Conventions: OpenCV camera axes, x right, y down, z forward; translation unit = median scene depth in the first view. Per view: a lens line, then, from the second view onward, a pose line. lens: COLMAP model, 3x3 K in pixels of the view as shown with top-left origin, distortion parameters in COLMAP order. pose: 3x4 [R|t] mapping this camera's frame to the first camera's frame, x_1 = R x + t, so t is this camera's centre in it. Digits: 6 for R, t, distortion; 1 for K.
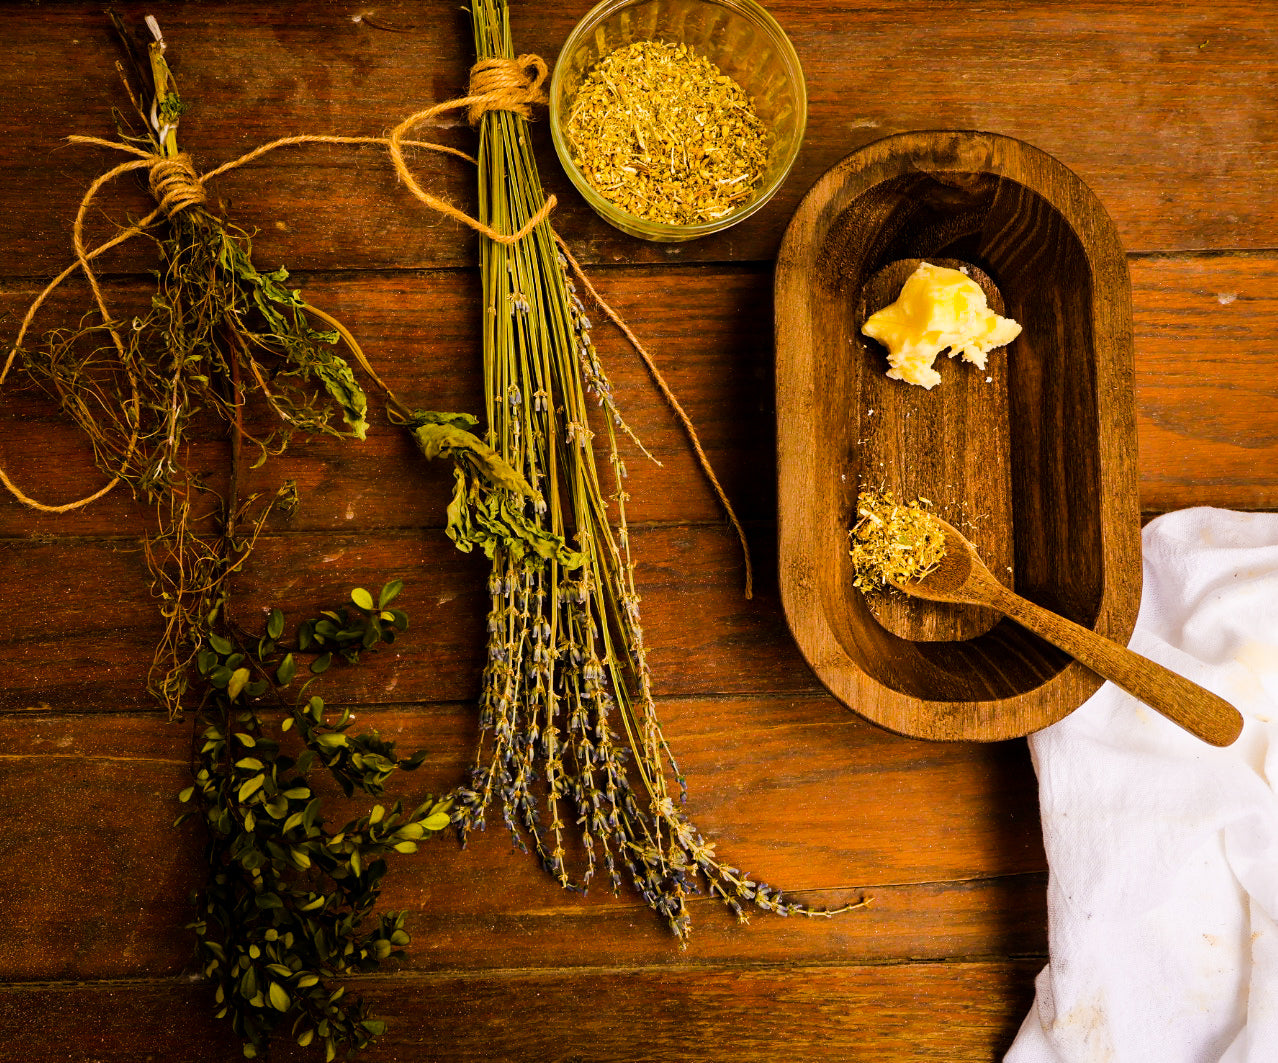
lens RADIAL K [[1570.4, 0, 639.0], [0, 1570.4, 531.5], [0, 0, 1]] dist [-0.013560, -0.007240]
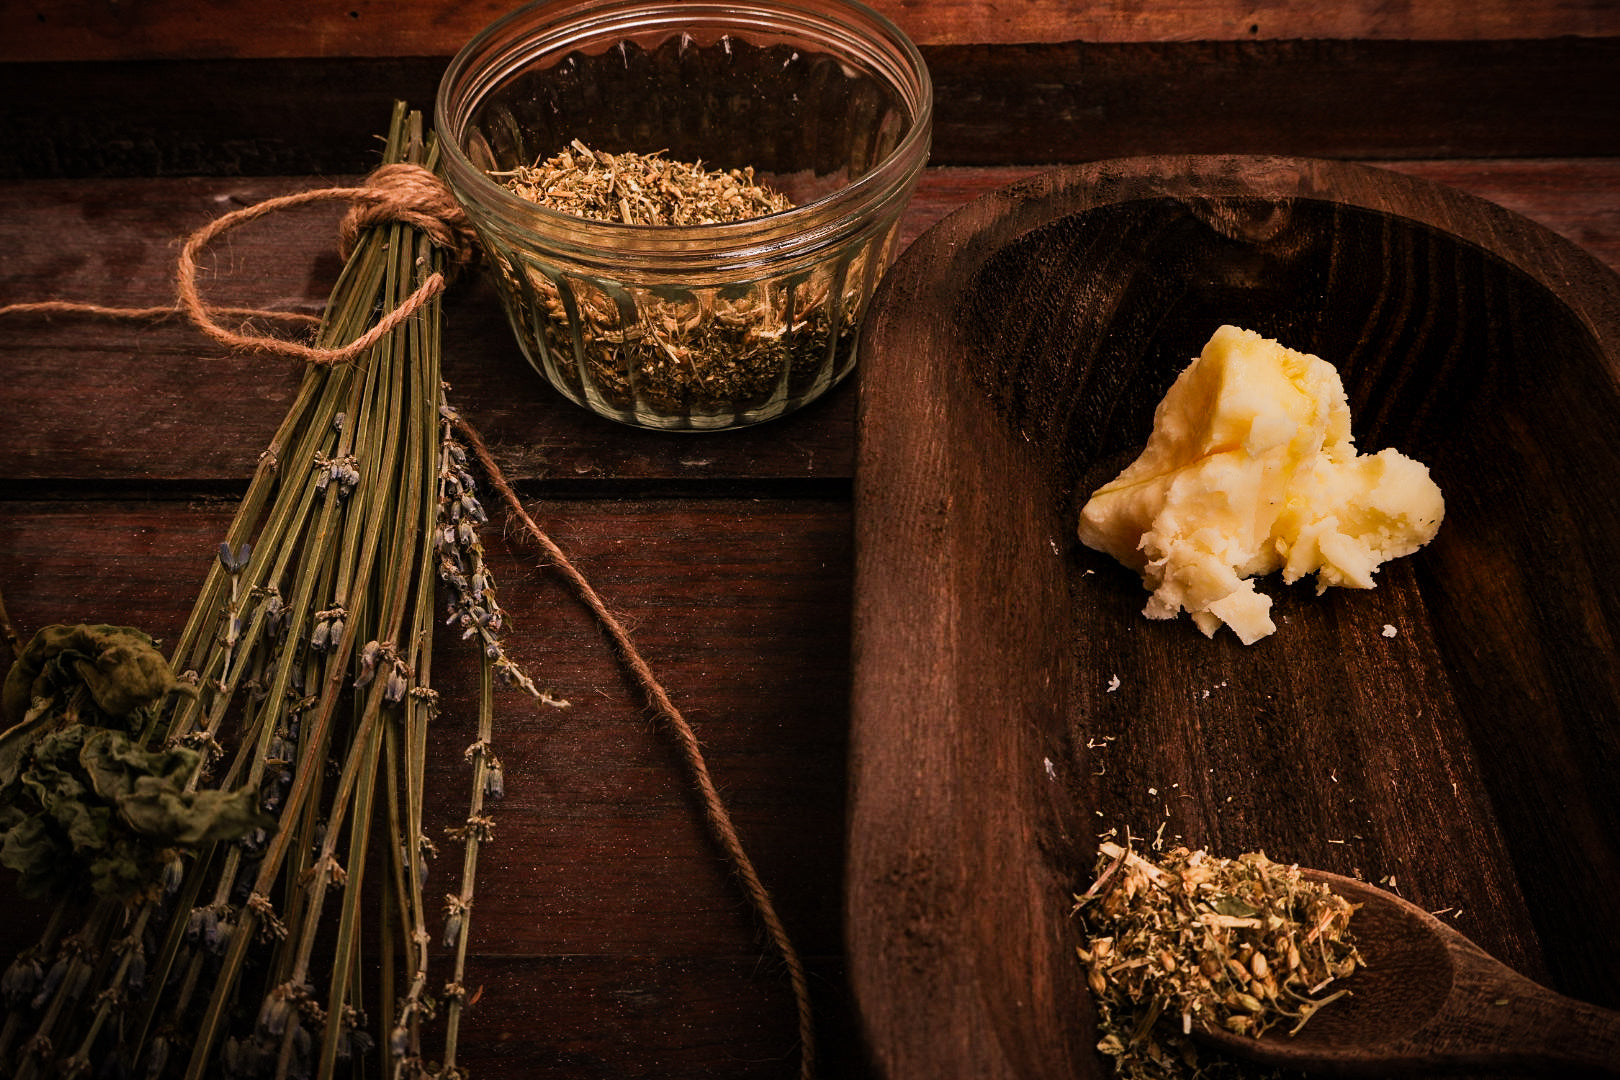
lens RADIAL K [[1564.1, 0, 808.6], [0, 1564.1, 511.3], [0, 0, 1]] dist [0.001357, 0.007817]
pose [[0.997388, -0.008458, -0.071734, 0.096997], [-0.039077, 0.772060, -0.634347, 0.155228], [0.060748, 0.635493, 0.769713, 0.647332]]
